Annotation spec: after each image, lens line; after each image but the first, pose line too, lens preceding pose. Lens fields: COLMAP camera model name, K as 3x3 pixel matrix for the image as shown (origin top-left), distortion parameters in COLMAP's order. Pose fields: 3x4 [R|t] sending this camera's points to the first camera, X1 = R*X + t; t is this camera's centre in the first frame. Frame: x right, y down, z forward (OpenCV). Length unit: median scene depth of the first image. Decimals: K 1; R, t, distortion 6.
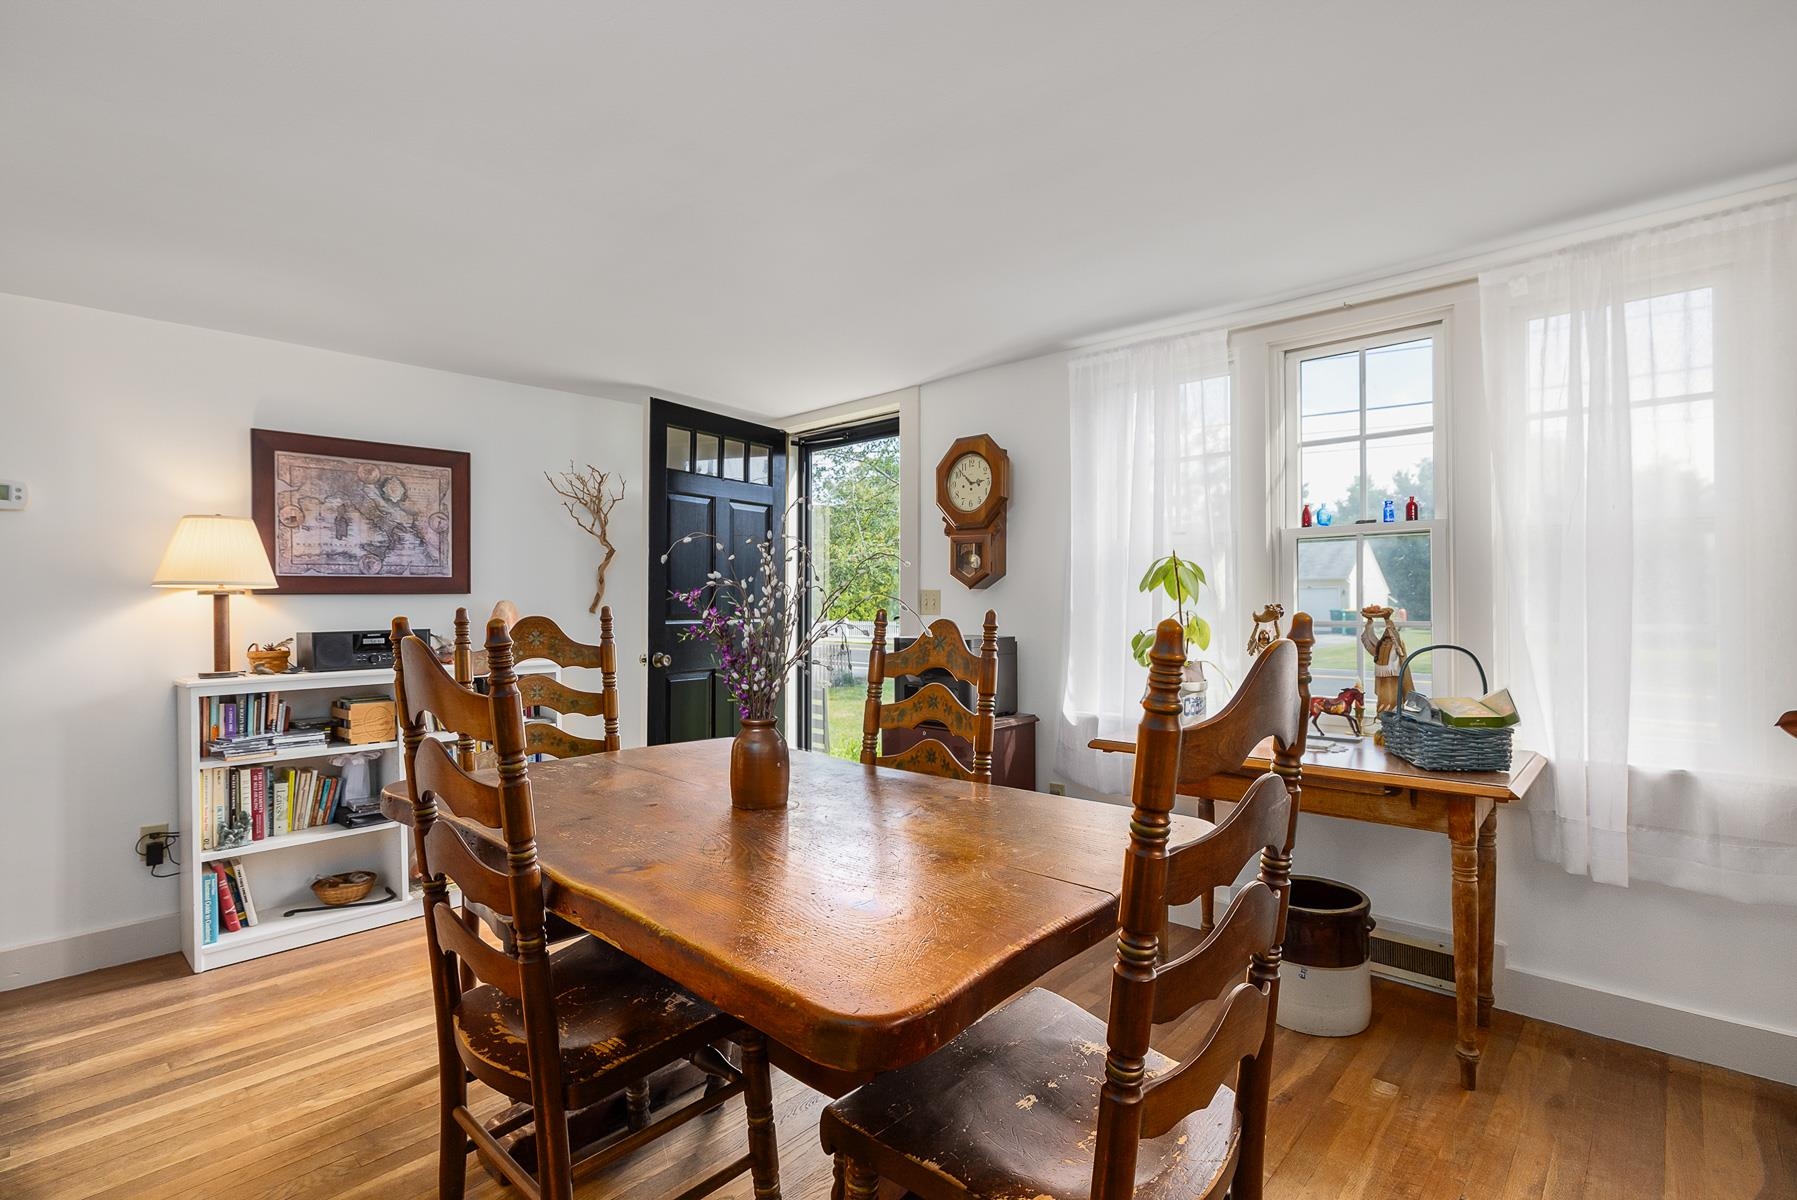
lens RADIAL K [[847.7, 0, 899.2], [0, 847.7, 600.7], [0, 0, 1]] dist [-0.016426, -0.000059]
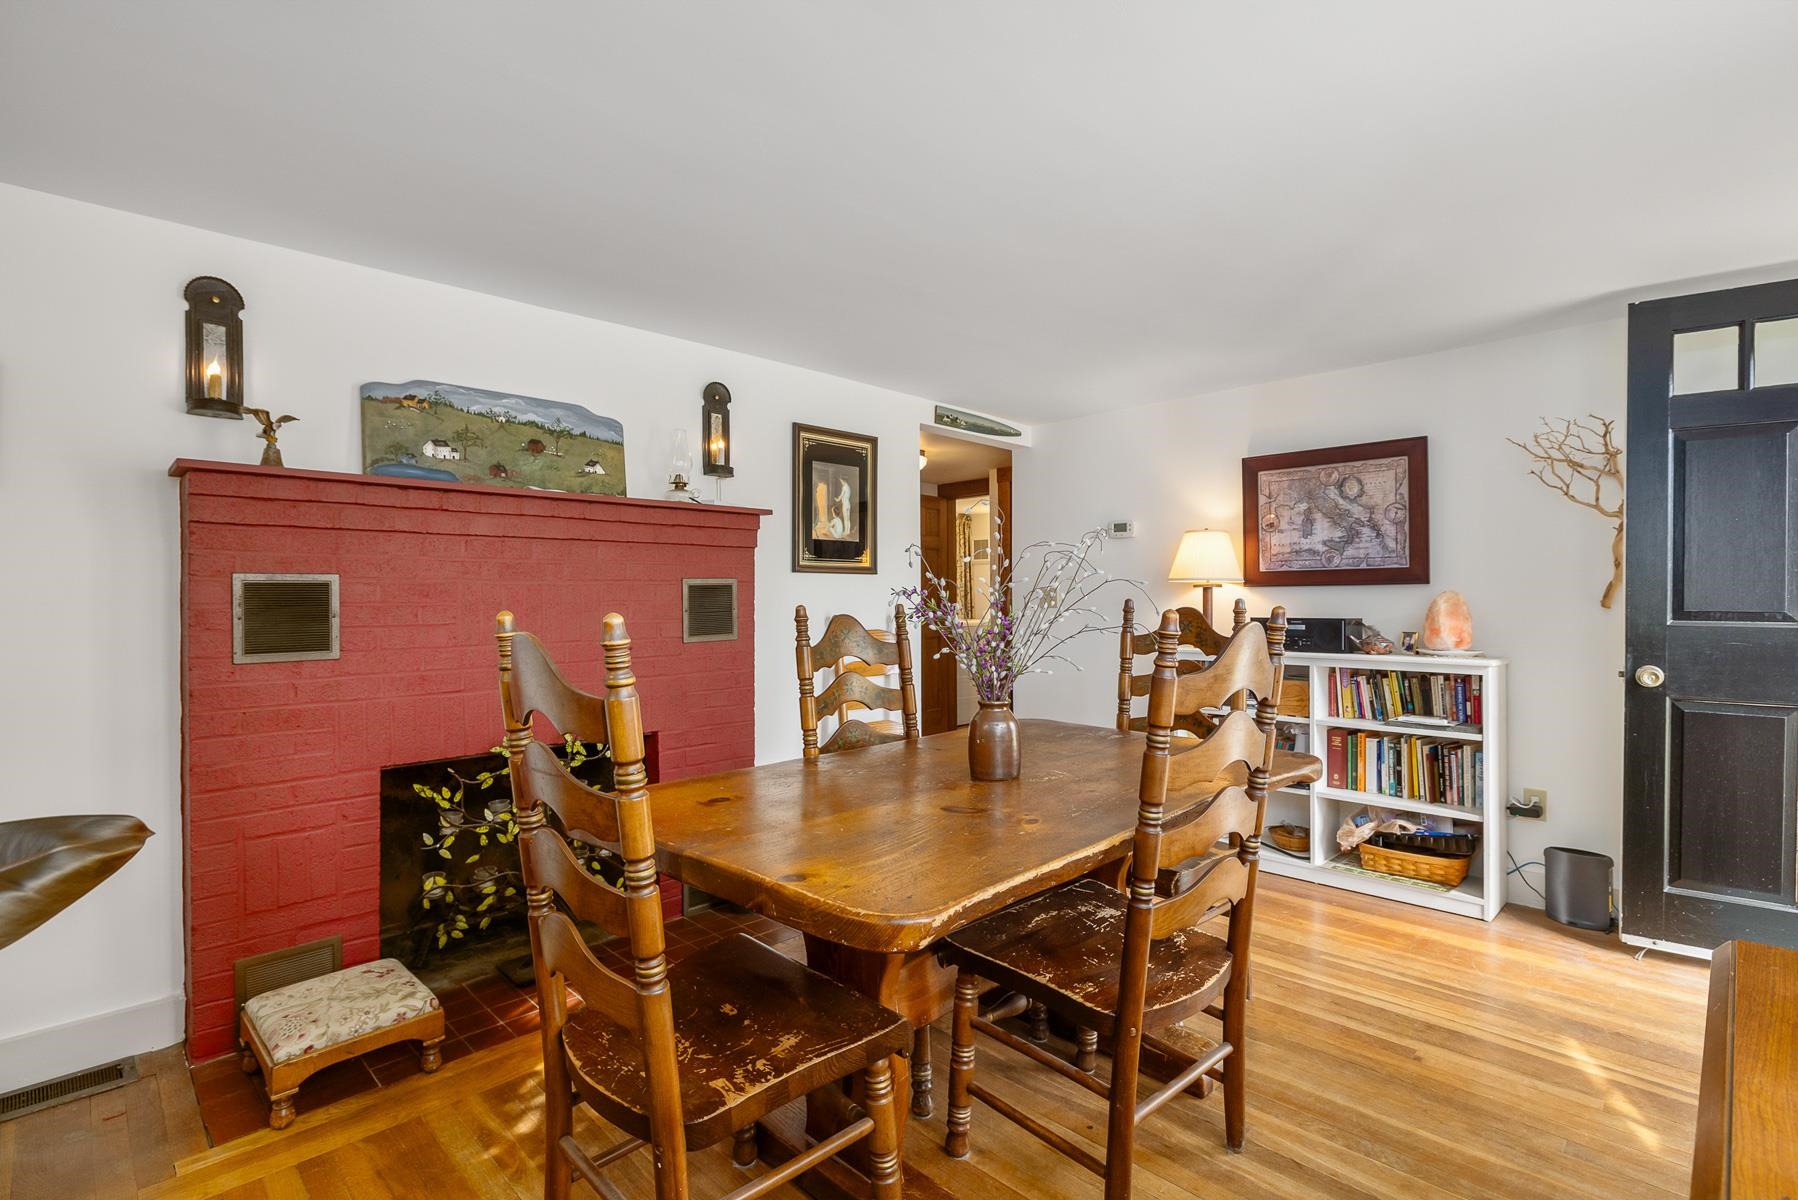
lens RADIAL K [[848.1, 0, 900.3], [0, 848.1, 599.0], [0, 0, 1]] dist [-0.016426, -0.000059]
pose [[-0.052441, 0.011710, -0.998555, 0.513522], [0.004776, 0.999923, 0.011475, -0.005186], [0.998613, -0.004168, -0.052493, 0.490191]]
